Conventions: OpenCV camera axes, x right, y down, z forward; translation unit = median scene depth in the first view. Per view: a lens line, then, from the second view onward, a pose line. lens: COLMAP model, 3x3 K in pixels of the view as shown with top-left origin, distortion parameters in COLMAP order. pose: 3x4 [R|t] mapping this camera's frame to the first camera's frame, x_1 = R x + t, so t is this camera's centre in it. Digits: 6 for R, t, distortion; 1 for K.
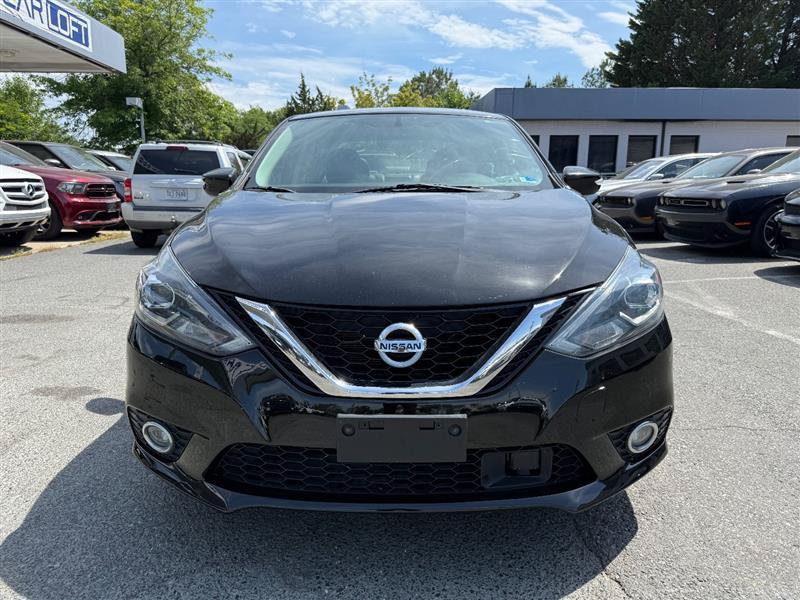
lens RADIAL K [[565.3, 0, 395.4], [0, 565.3, 292.0], [0, 0, 1]] dist [0.008918, -0.012289]
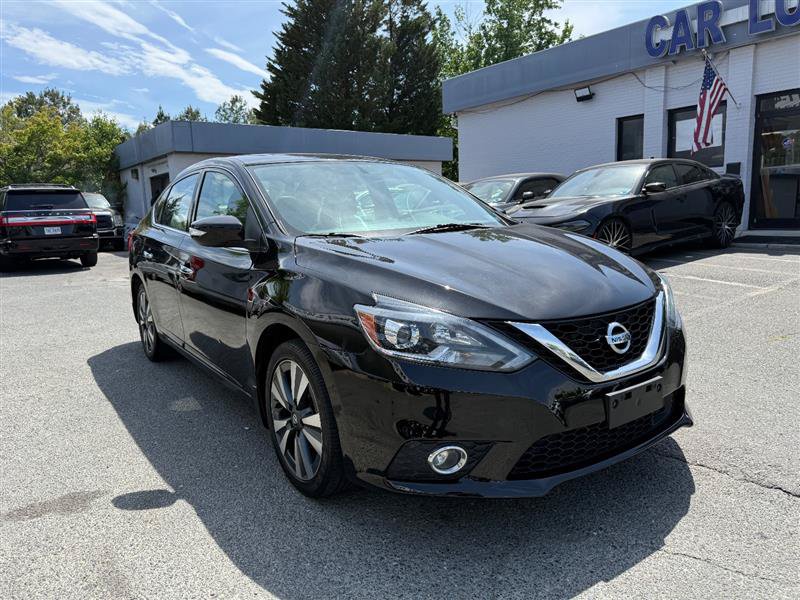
lens RADIAL K [[565.3, 0, 392.6], [0, 565.3, 299.5], [0, 0, 1]] dist [0.008918, -0.012289]
pose [[0.817698, -0.120918, 0.562804, -0.732254], [0.143111, 0.989695, 0.004709, -0.051474], [-0.557574, 0.076693, 0.826577, 0.083744]]
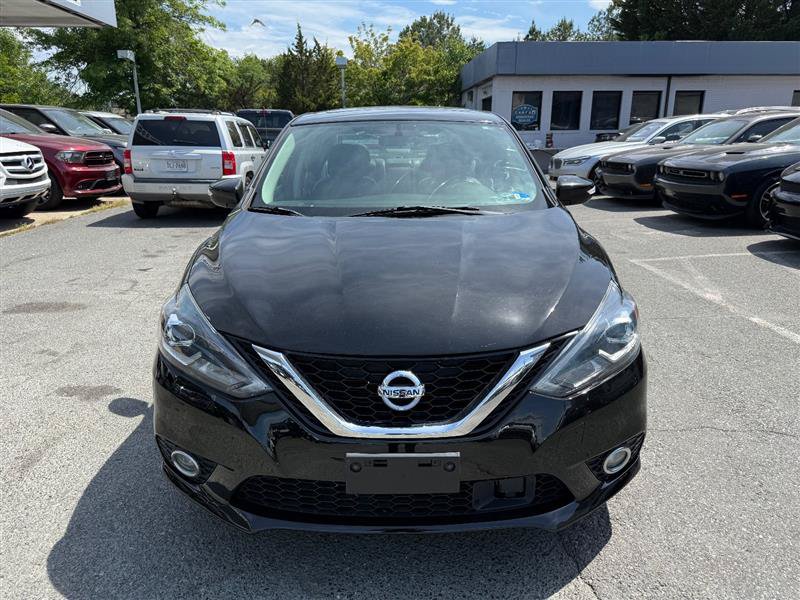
lens RADIAL K [[565.3, 0, 399.6], [0, 565.3, 295.4], [0, 0, 1]] dist [0.008918, -0.012289]
pose [[0.999970, -0.006057, 0.004912, 0.000665], [0.005588, 0.995881, 0.090503, -0.116410], [-0.005440, -0.090472, 0.995884, -0.059219]]
